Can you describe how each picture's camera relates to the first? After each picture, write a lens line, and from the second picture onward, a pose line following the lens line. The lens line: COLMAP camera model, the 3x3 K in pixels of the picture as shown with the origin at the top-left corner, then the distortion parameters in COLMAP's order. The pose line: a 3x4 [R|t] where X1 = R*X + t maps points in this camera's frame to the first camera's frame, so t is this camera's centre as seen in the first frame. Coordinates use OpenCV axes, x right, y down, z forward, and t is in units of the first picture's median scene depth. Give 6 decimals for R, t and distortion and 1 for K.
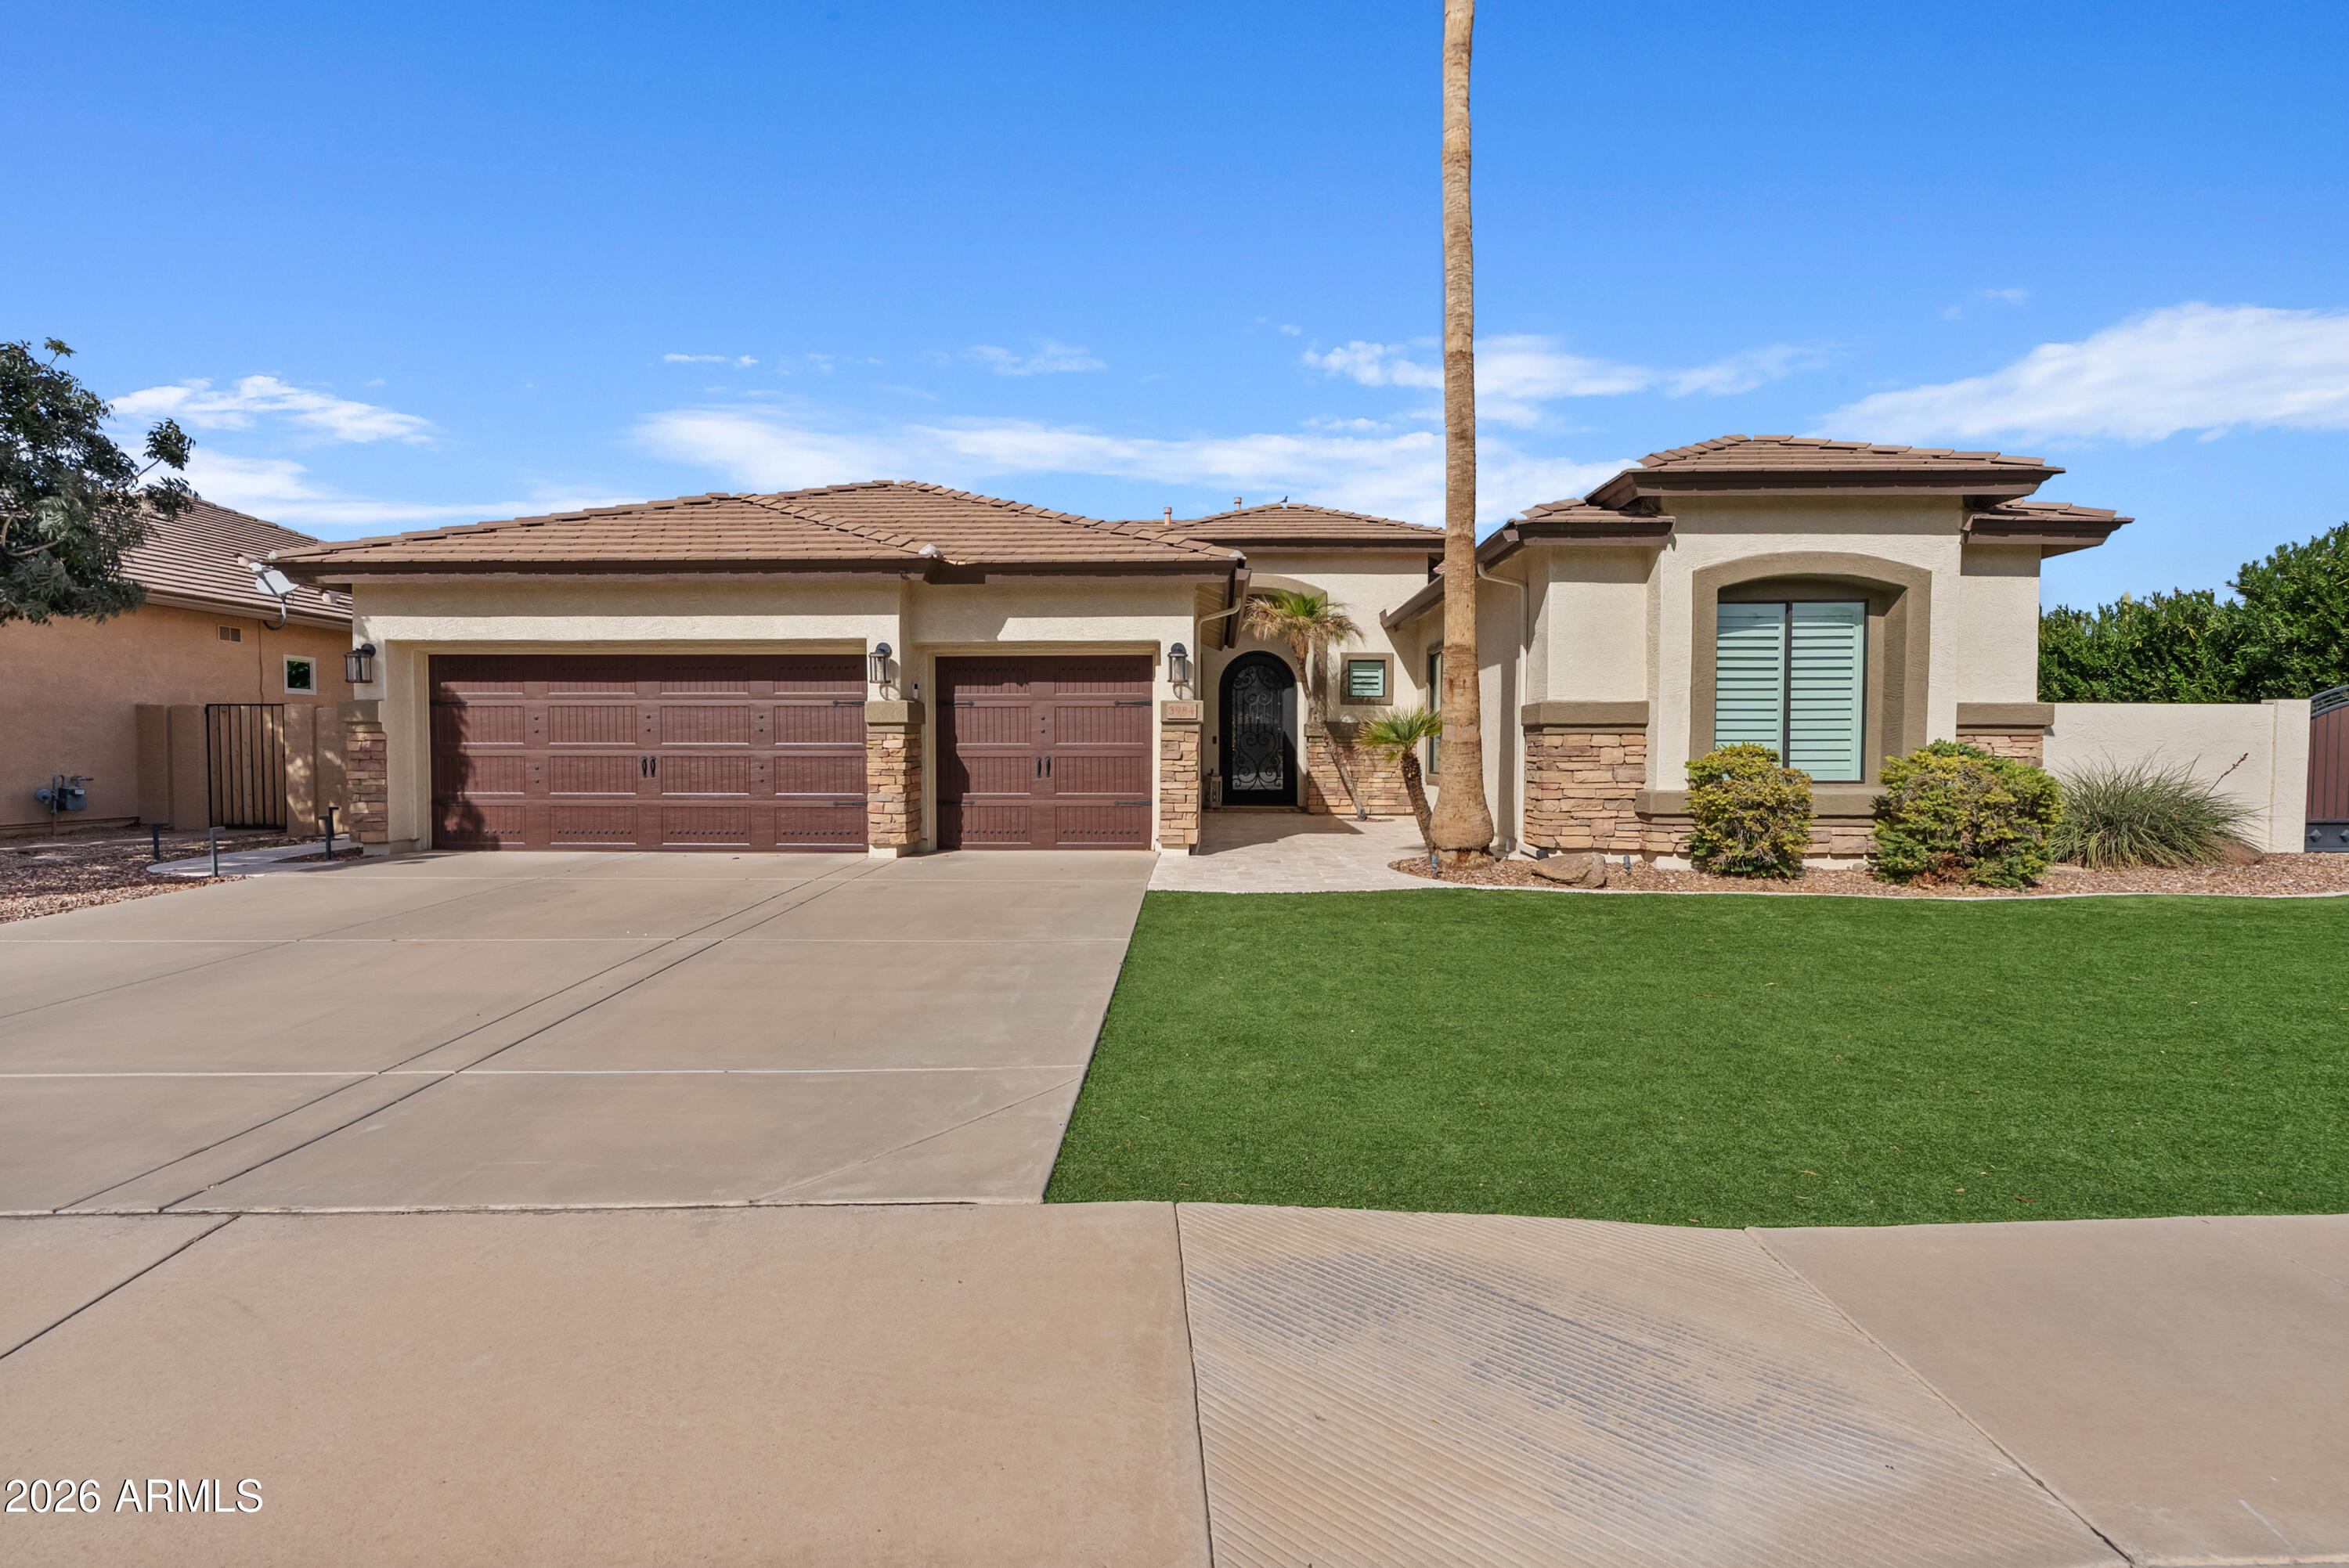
lens RADIAL K [[1048.4, 0, 1174.5], [0, 1048.4, 784.0], [0, 0, 1]] dist [-0.010766, 0.000335]
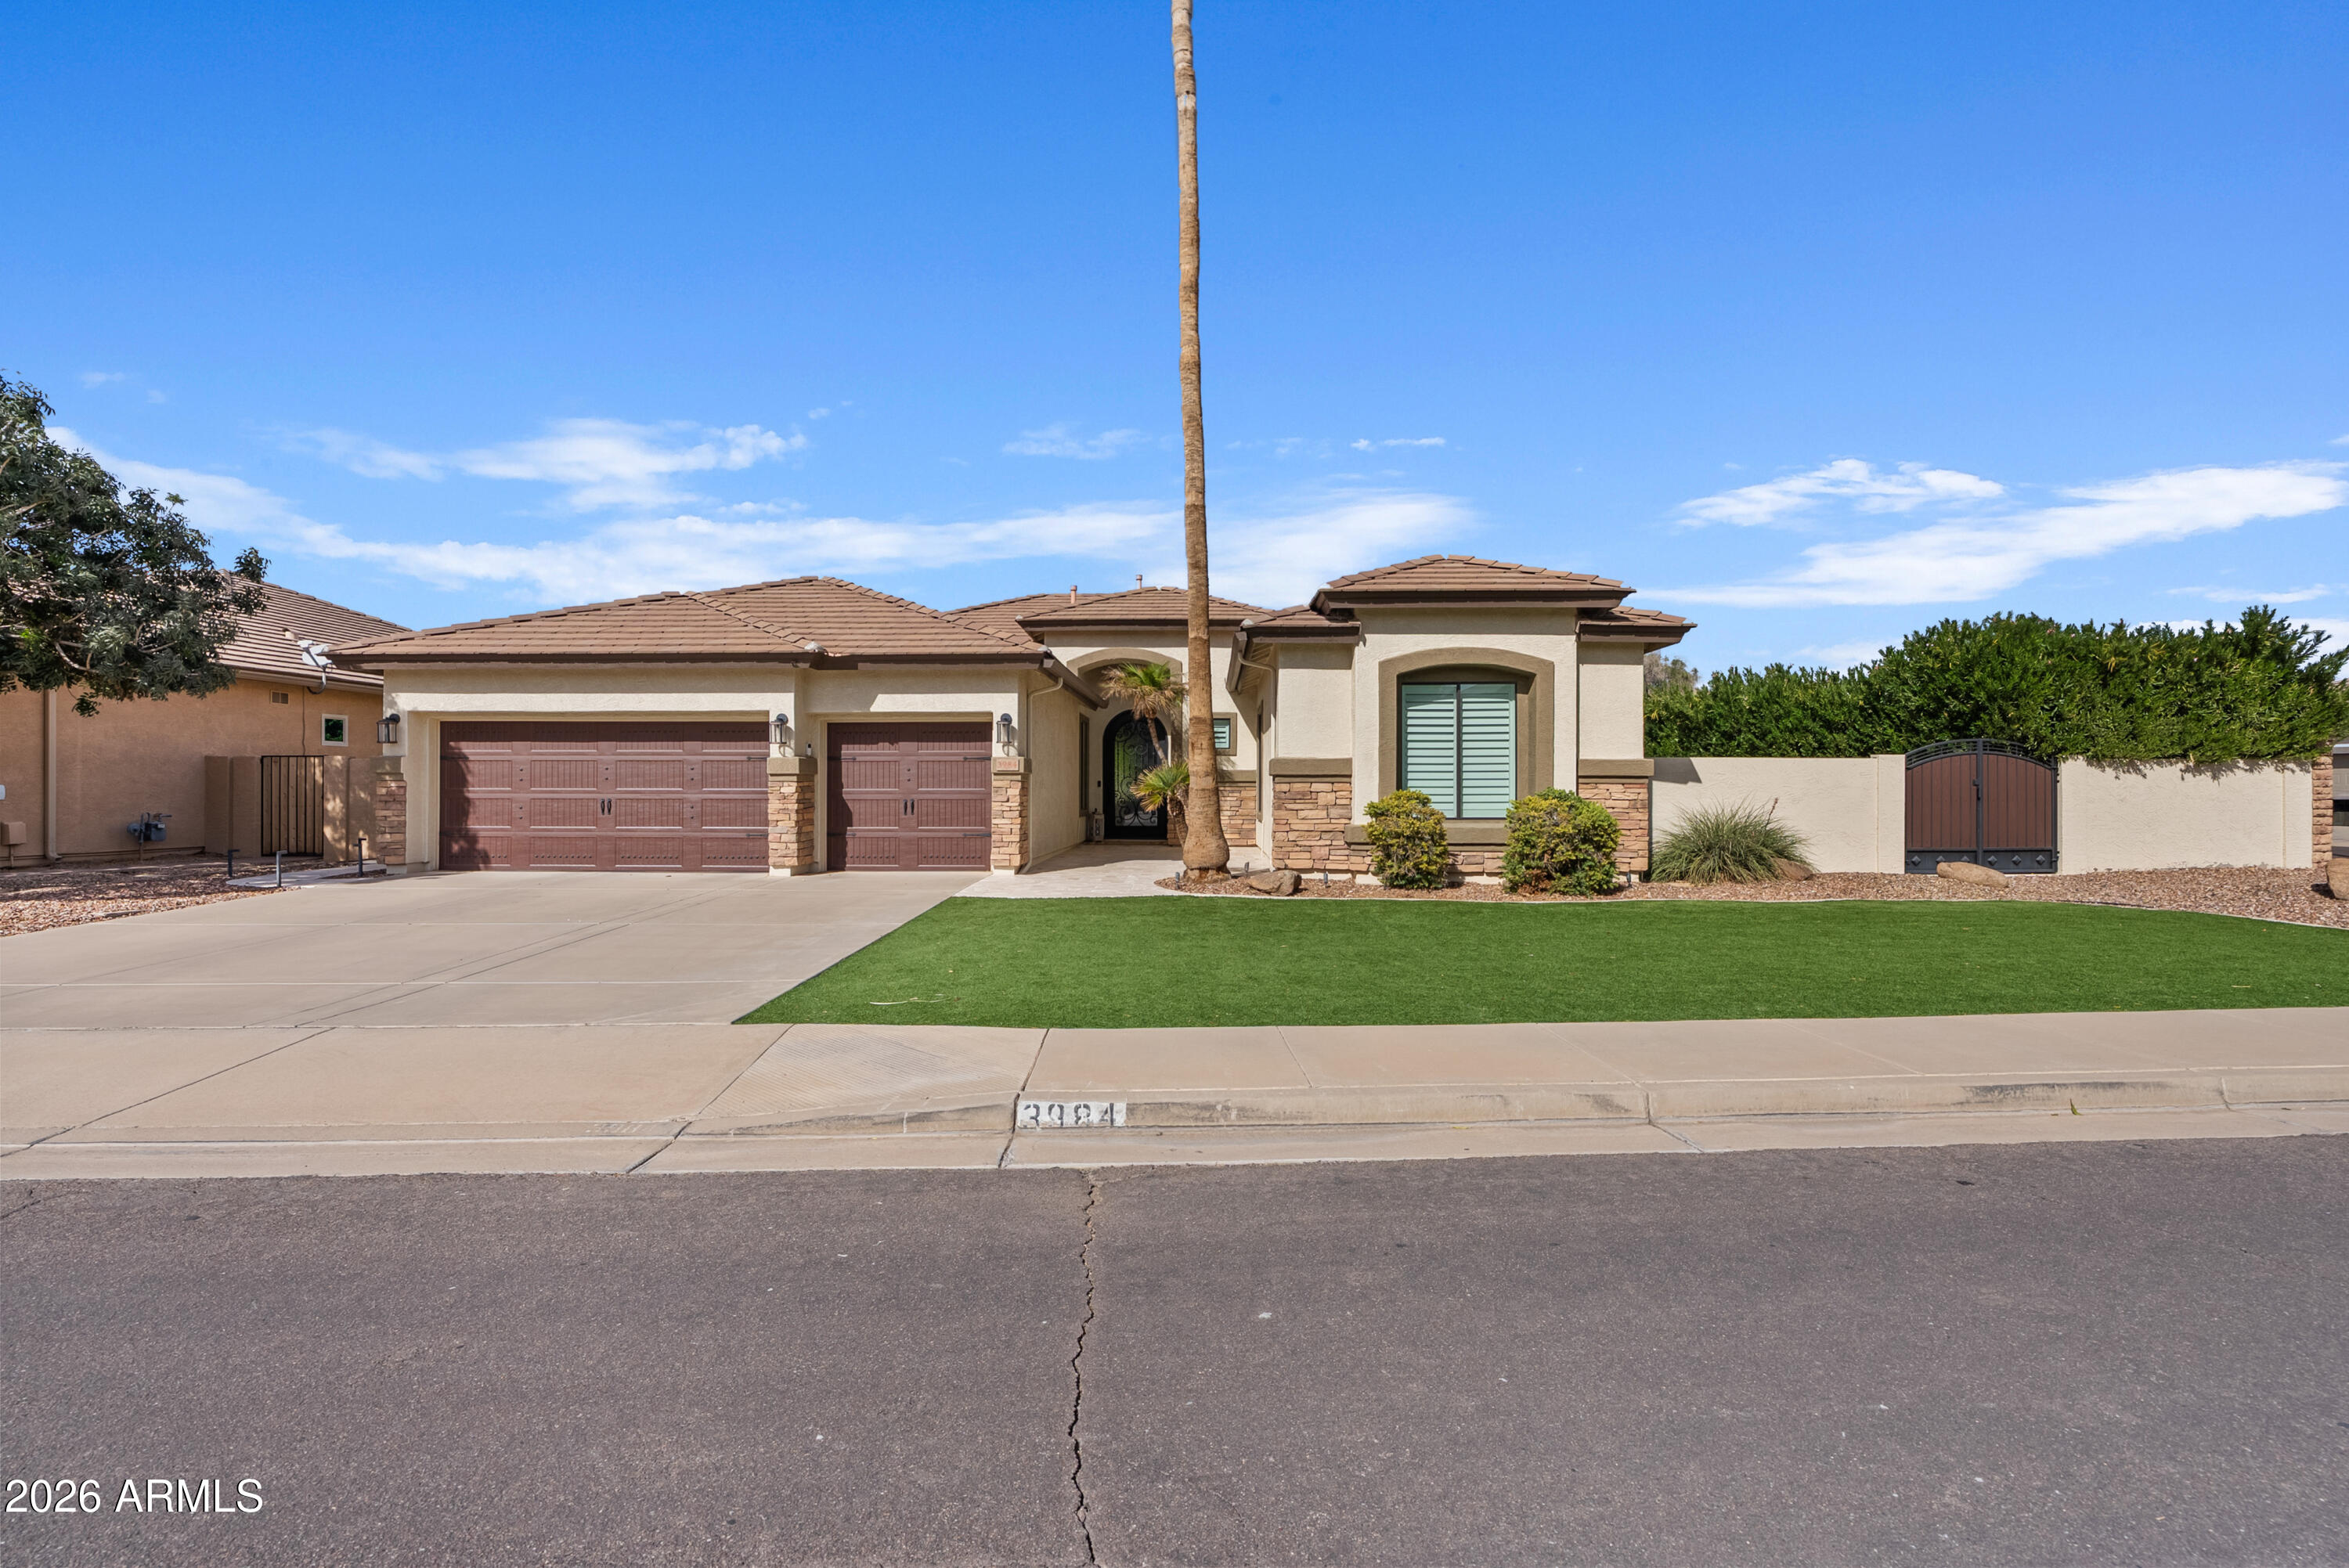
lens RADIAL K [[1027.3, 0, 1174.5], [0, 1027.3, 784.0], [0, 0, 1]] dist [-0.013595, -0.000126]
pose [[0.999998, 0.000216, 0.002163, 0.215635], [-0.000137, 0.999323, -0.036781, 0.002149], [-0.002170, 0.036781, 0.999321, -0.295528]]
